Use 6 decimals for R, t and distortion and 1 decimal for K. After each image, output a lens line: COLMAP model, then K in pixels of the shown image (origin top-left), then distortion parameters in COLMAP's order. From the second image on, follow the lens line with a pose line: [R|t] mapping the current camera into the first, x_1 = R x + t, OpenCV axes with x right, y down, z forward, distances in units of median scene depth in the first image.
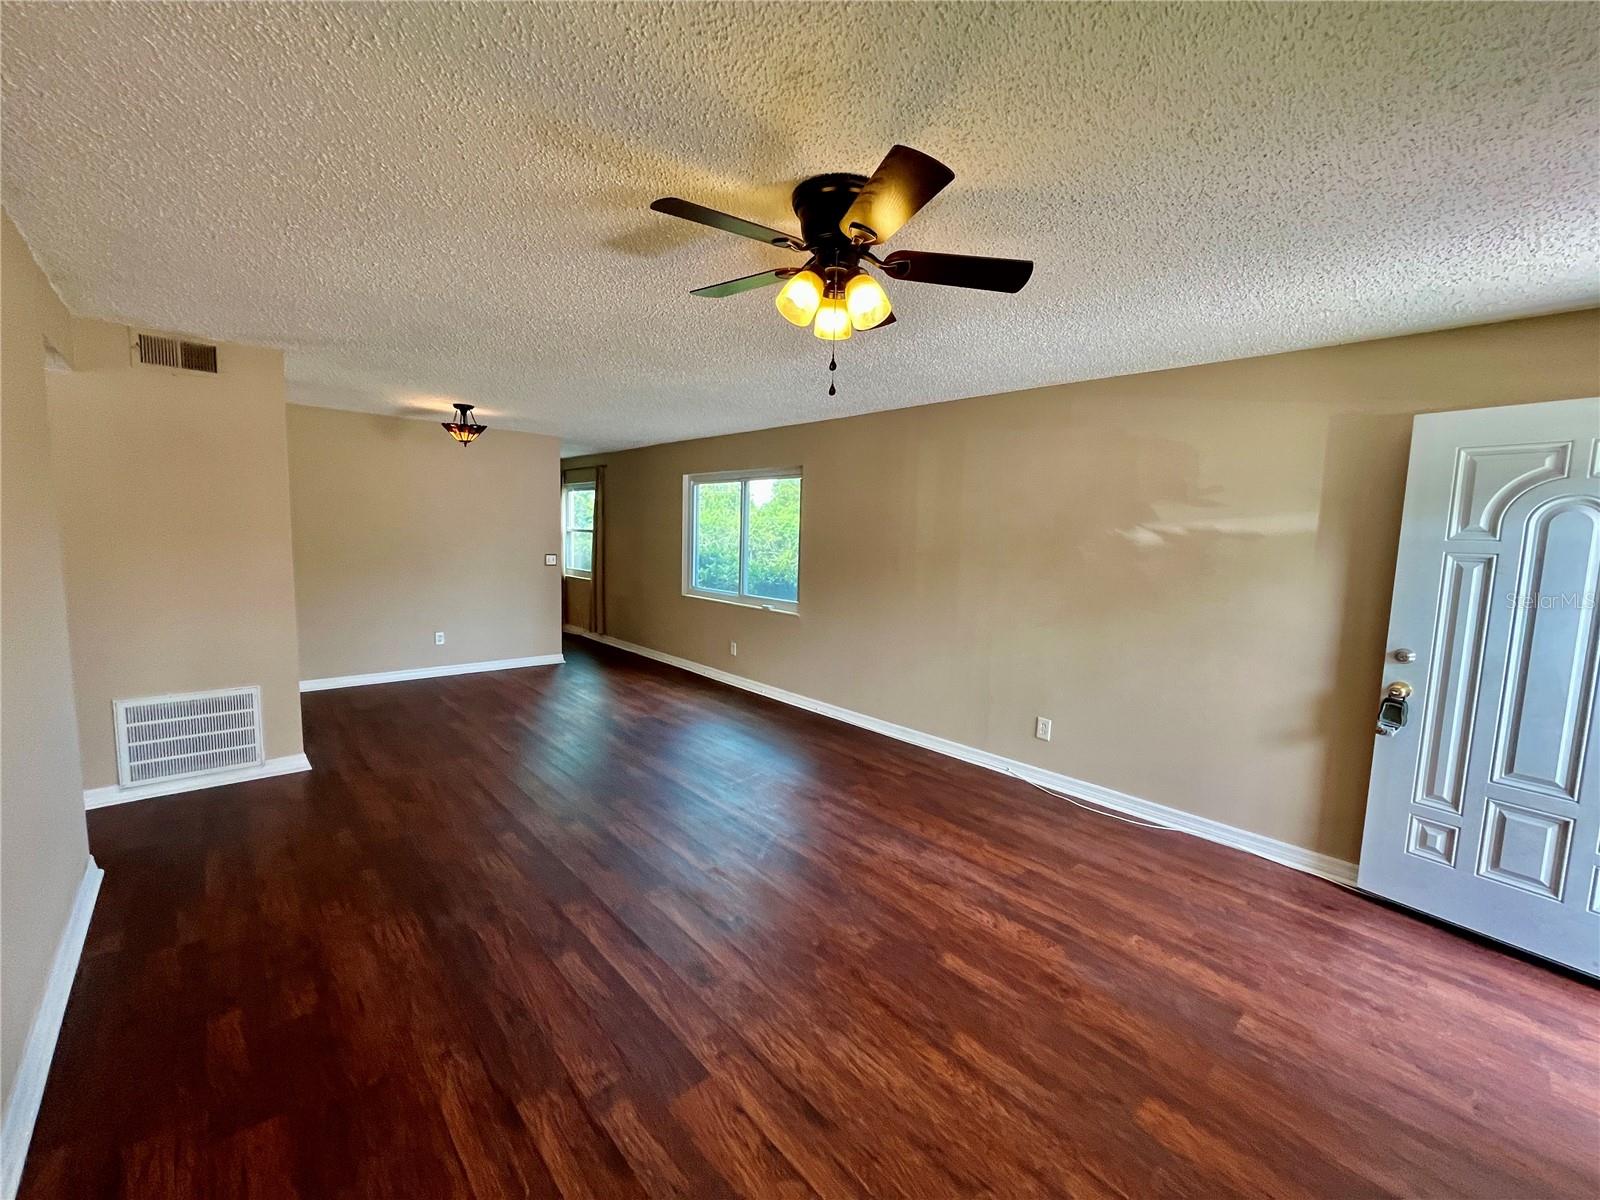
lens RADIAL K [[646.6, 0, 797.7], [0, 646.6, 597.7], [0, 0, 1]] dist [-0.002120, 0.000126]
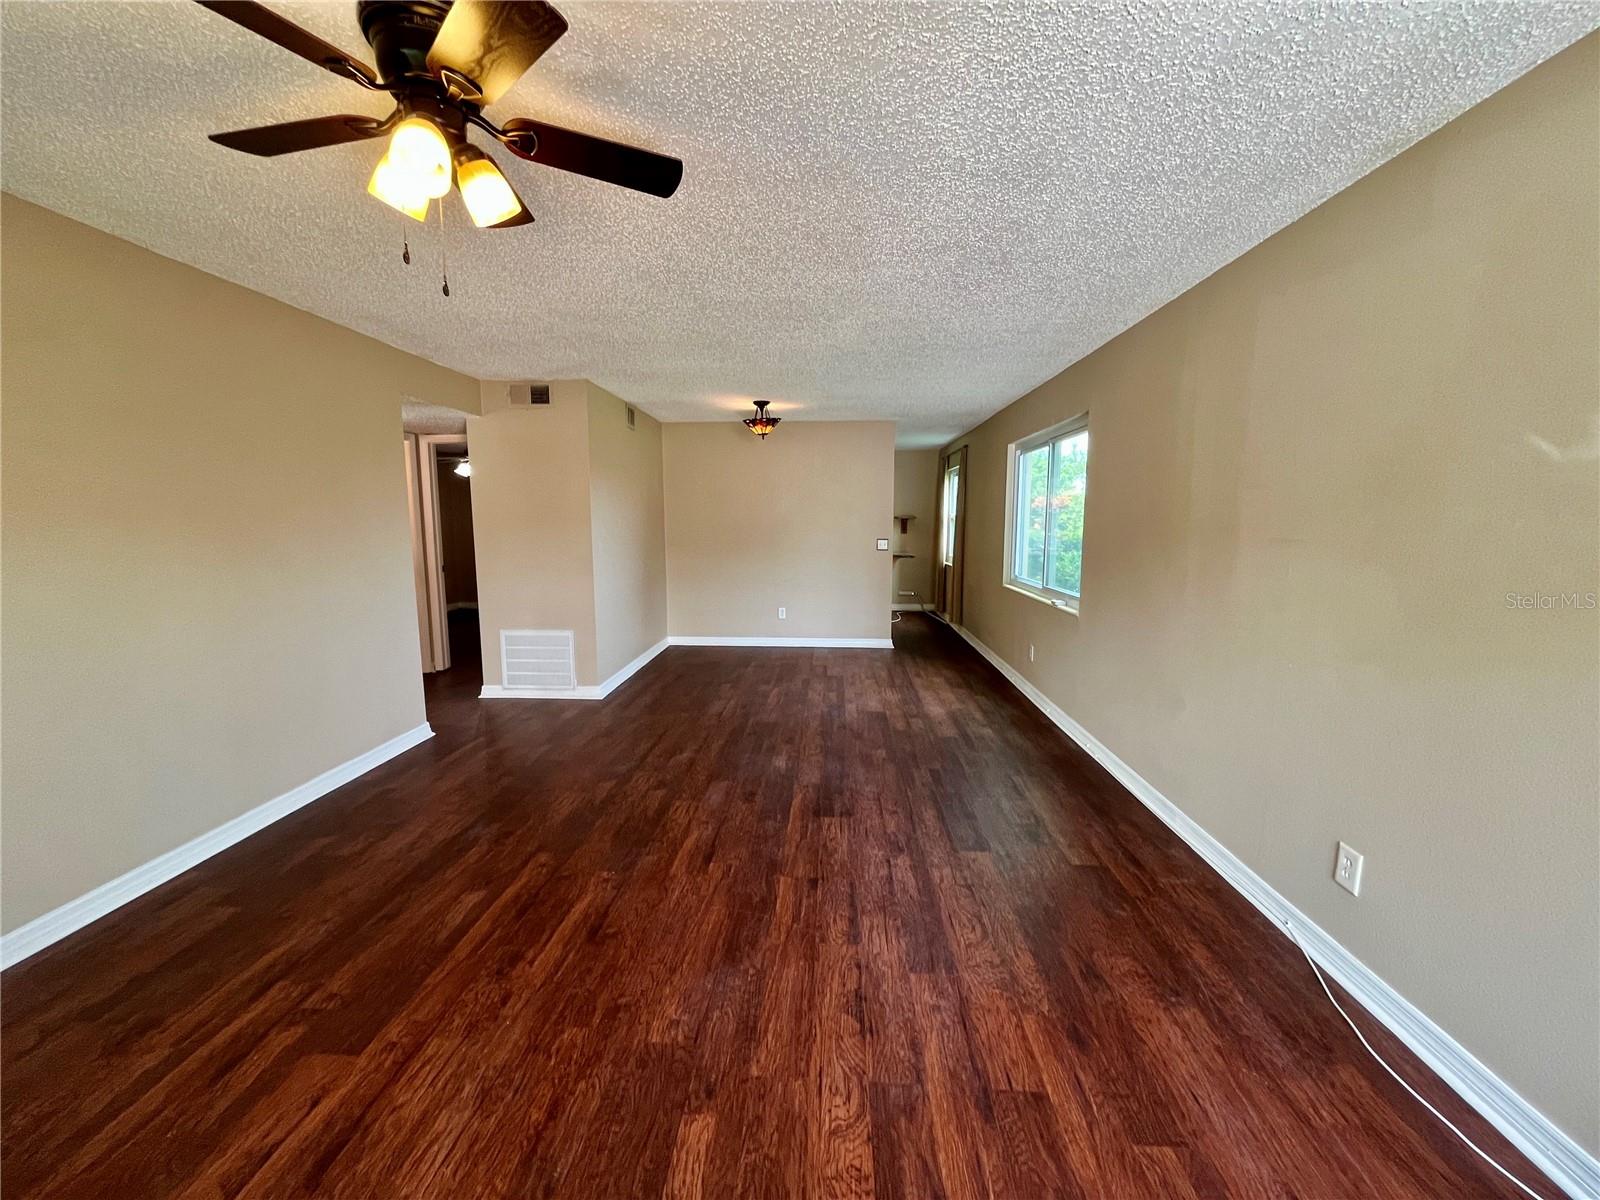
lens RADIAL K [[647.3, 0, 796.7], [0, 647.3, 598.1], [0, 0, 1]] dist [-0.000277, -0.000201]
pose [[0.698361, 0.056367, -0.713523, 0.582578], [-0.051322, 0.998272, 0.028631, 0.004906], [0.713903, 0.016625, 0.700047, 0.476887]]
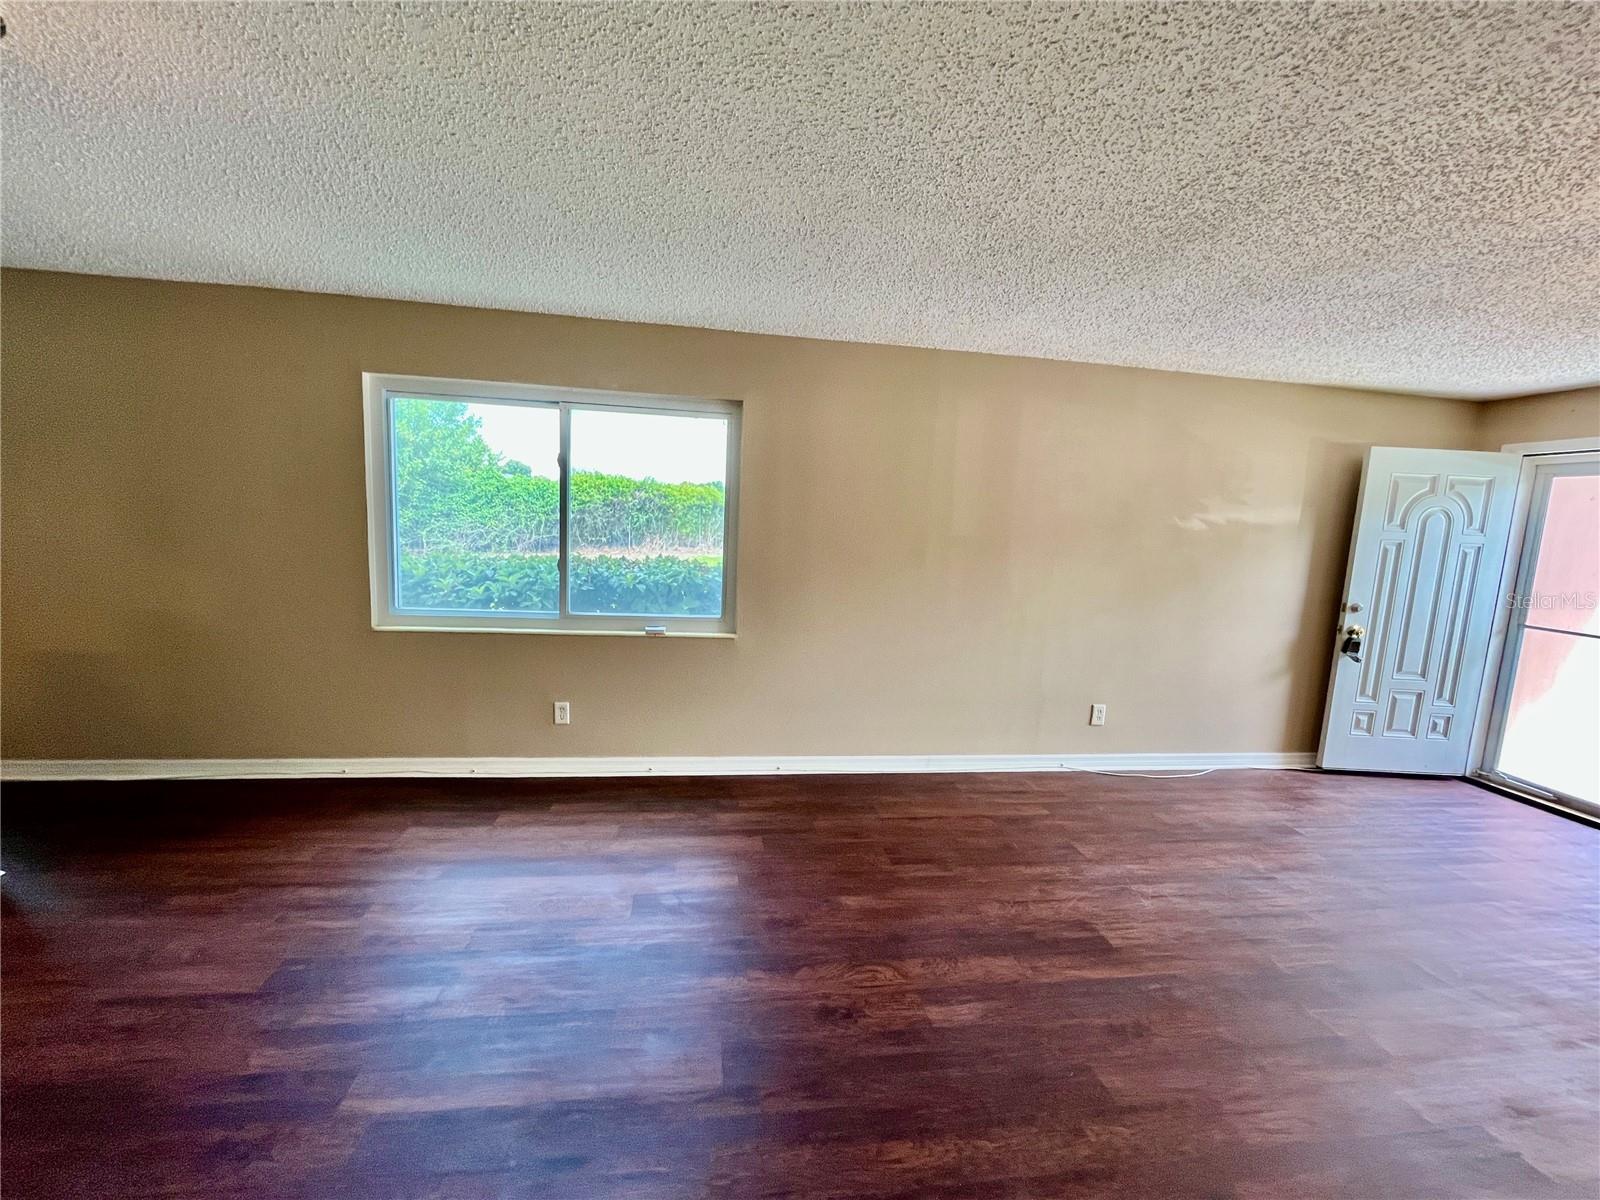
lens RADIAL K [[646.6, 0, 797.7], [0, 646.6, 597.7], [0, 0, 1]] dist [-0.002120, 0.000126]
pose [[0.558714, -0.102525, 0.822999, -0.933131], [0.053939, 0.994721, 0.087299, -0.123605], [-0.827604, -0.004384, 0.561295, 1.123869]]
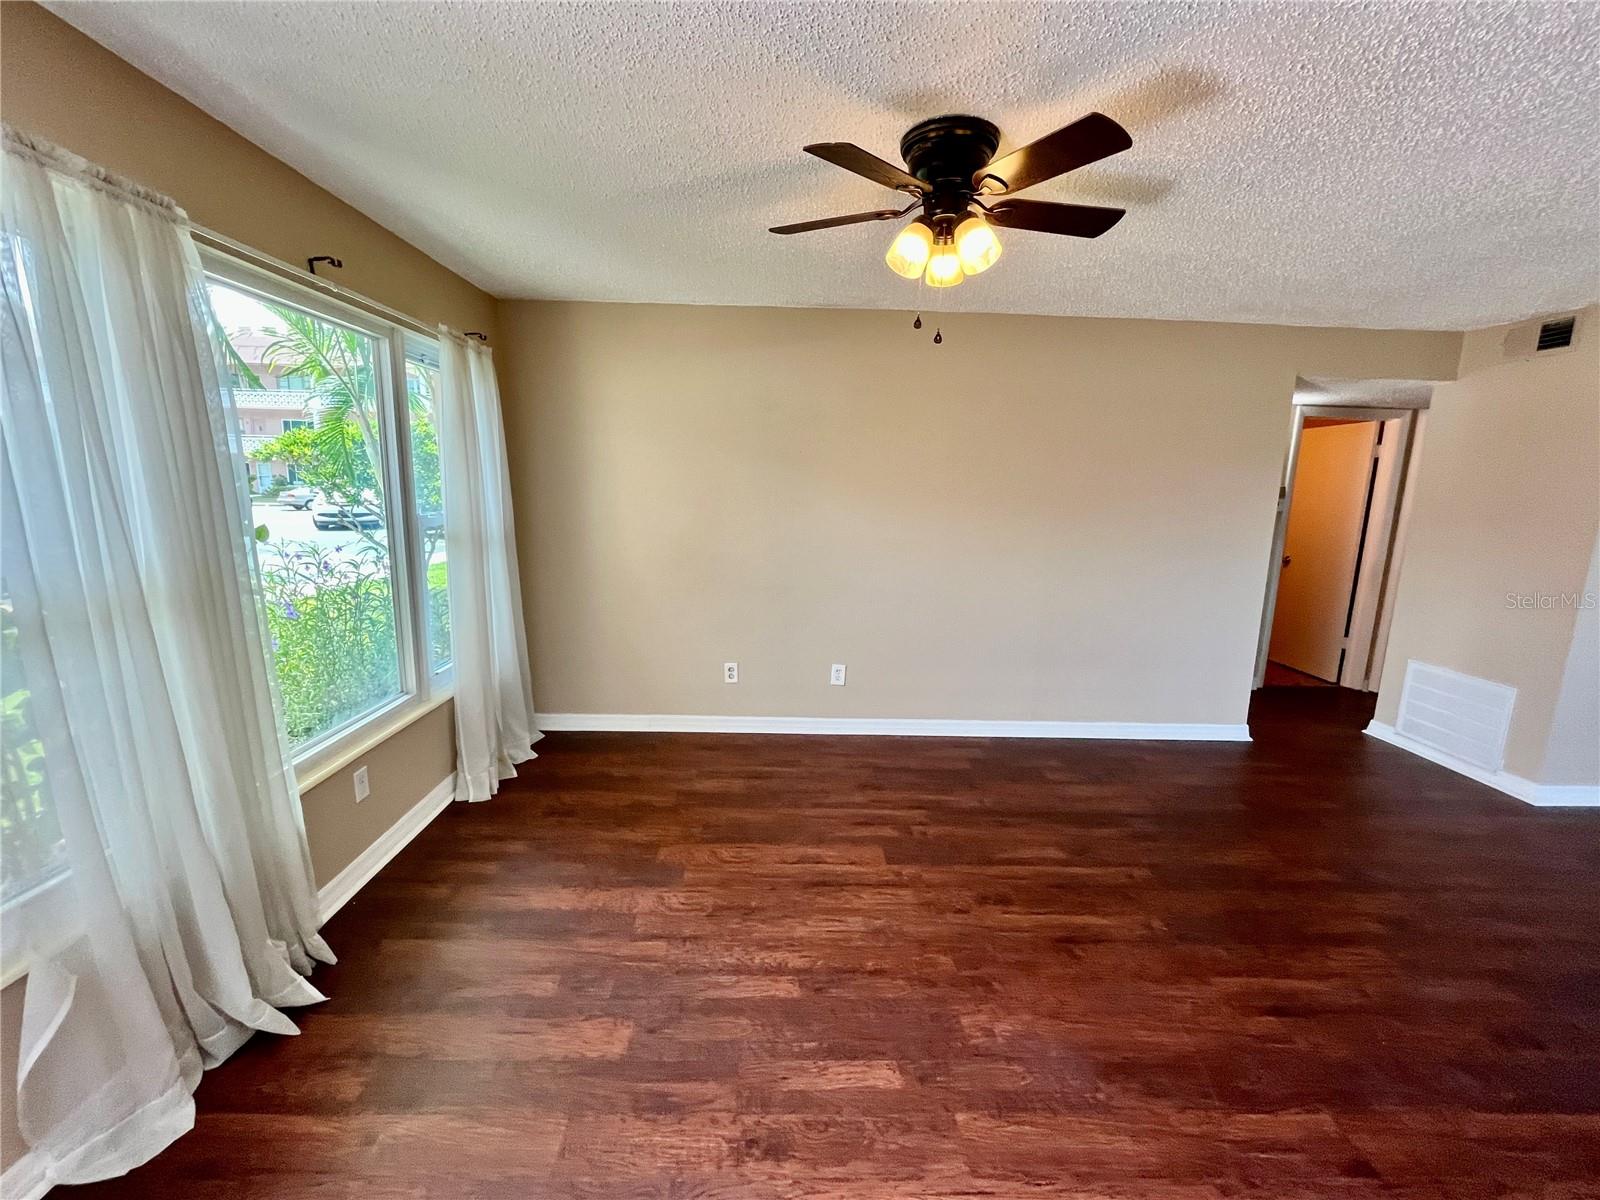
lens RADIAL K [[647.5, 0, 796.7], [0, 647.5, 597.8], [0, 0, 1]] dist [-0.003768, -0.000311]
pose [[-0.656219, 0.083107, -0.749980, 0.625965], [-0.124629, 0.968328, 0.216351, -0.073305], [0.744207, 0.235443, -0.625078, 0.982066]]
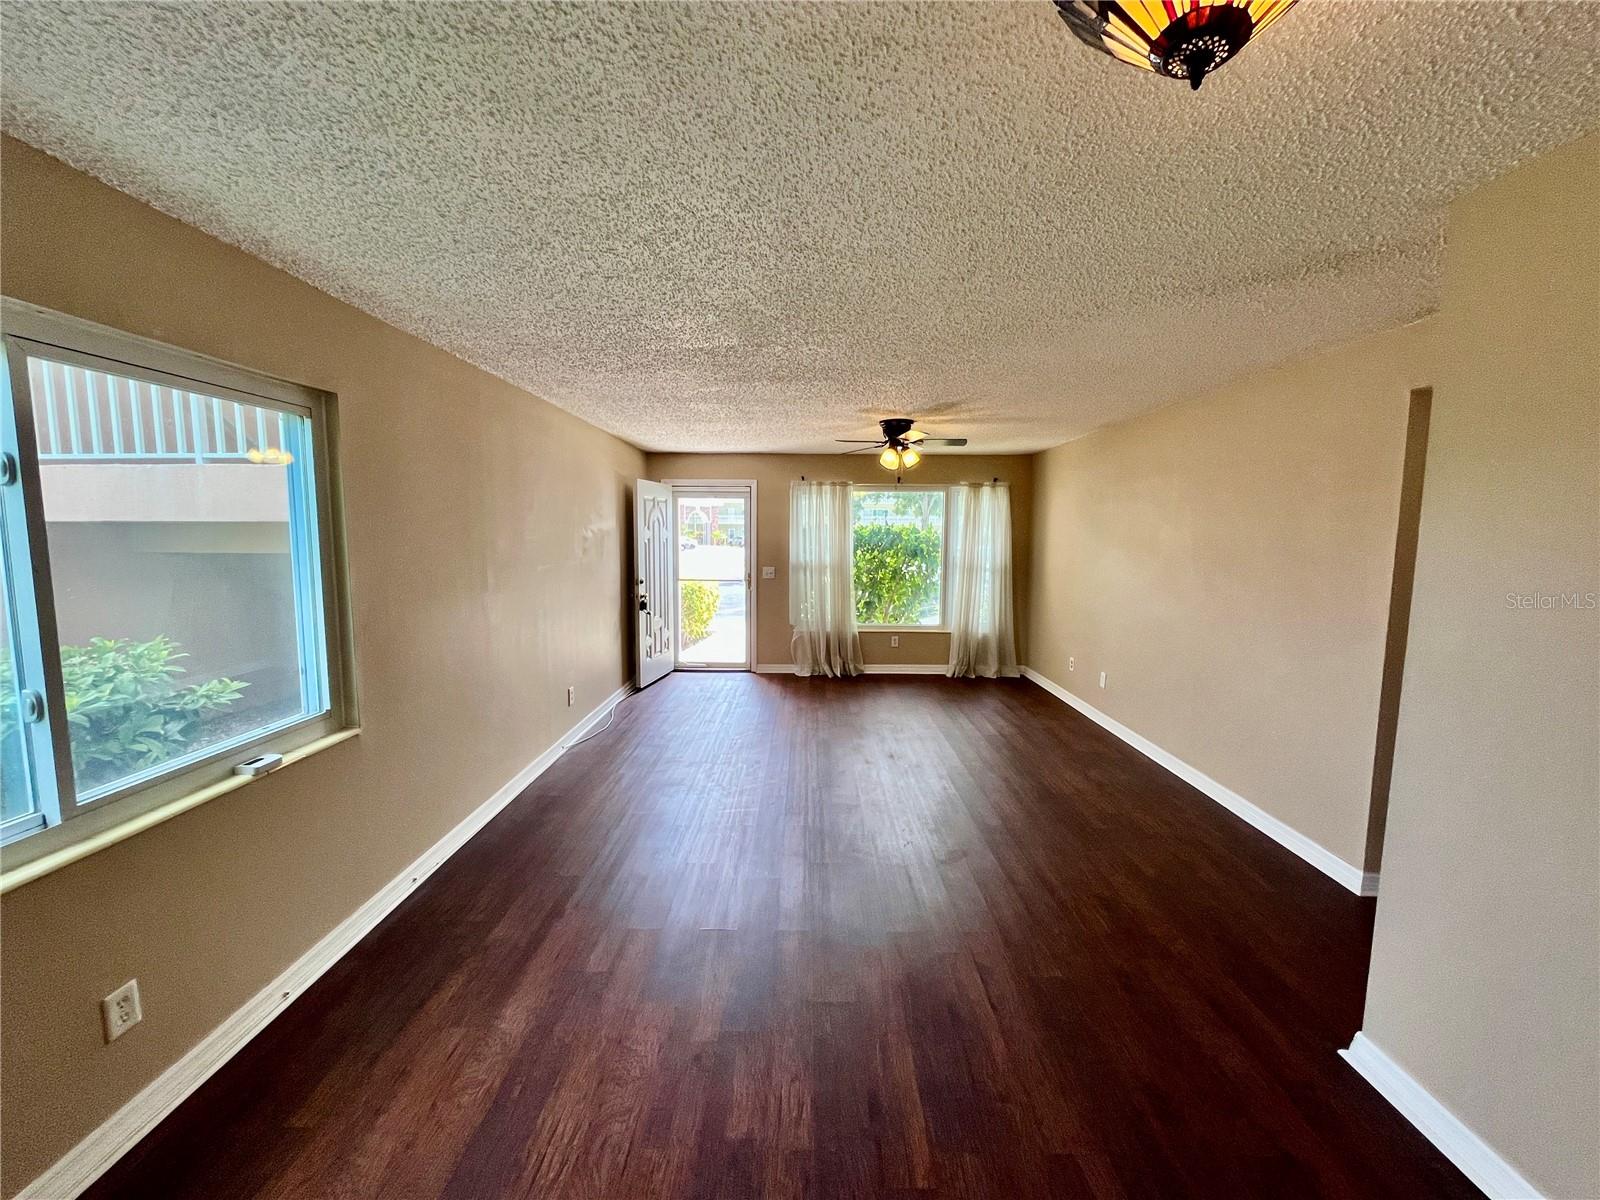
lens RADIAL K [[647.5, 0, 796.7], [0, 647.5, 597.8], [0, 0, 1]] dist [-0.003768, -0.000311]
pose [[-0.725497, -0.105385, 0.680109, -0.983801], [0.043175, 0.979291, 0.197799, -0.267232], [-0.686870, 0.172866, -0.705923, 2.084856]]
